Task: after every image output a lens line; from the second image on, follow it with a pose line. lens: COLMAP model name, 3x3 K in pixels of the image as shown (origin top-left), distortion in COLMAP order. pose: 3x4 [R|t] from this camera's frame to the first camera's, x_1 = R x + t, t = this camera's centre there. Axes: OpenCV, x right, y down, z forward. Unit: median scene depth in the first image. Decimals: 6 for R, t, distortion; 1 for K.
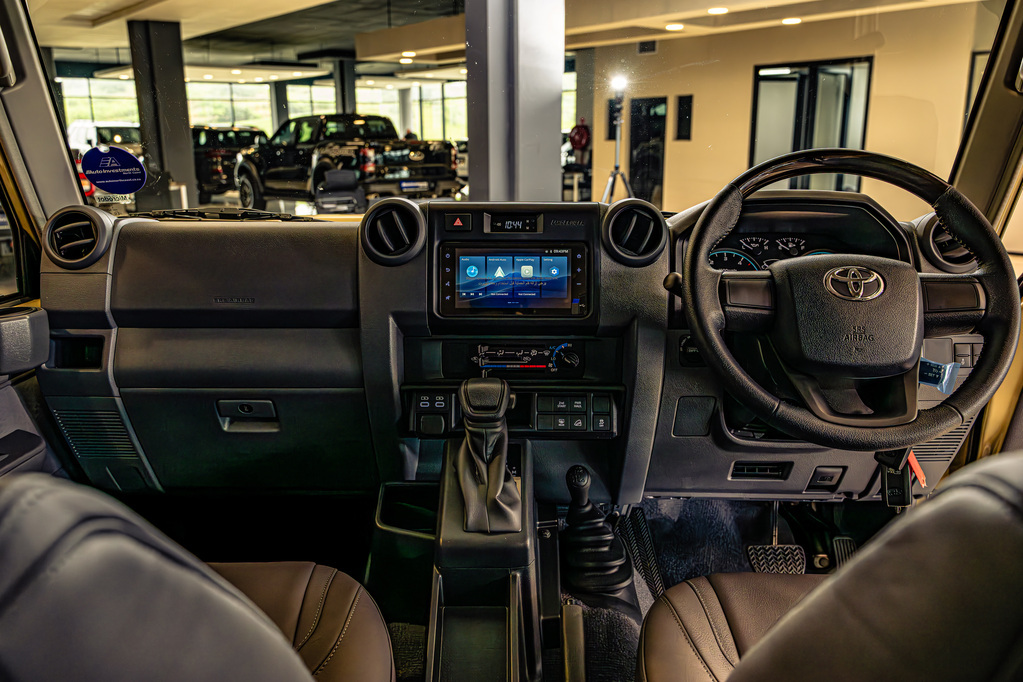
lens RADIAL K [[822.8, 0, 511.5], [0, 822.8, 341.0], [0, 0, 1]] dist [0.002511, 0.000774]
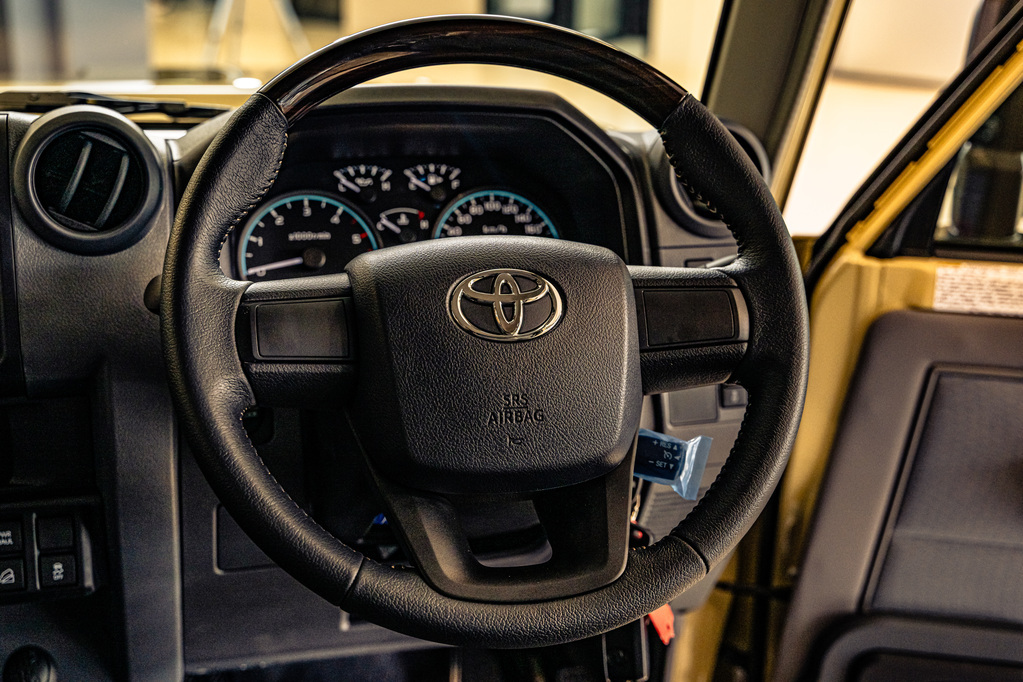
lens RADIAL K [[1349.8, 0, 511.5], [0, 1349.8, 341.0], [0, 0, 1]] dist [0.017727, 0.023779]
pose [[0.961141, -0.065403, 0.268199, 0.194617], [0.039454, 0.994101, 0.101030, -0.126342], [-0.273225, -0.086522, 0.958051, 0.213415]]
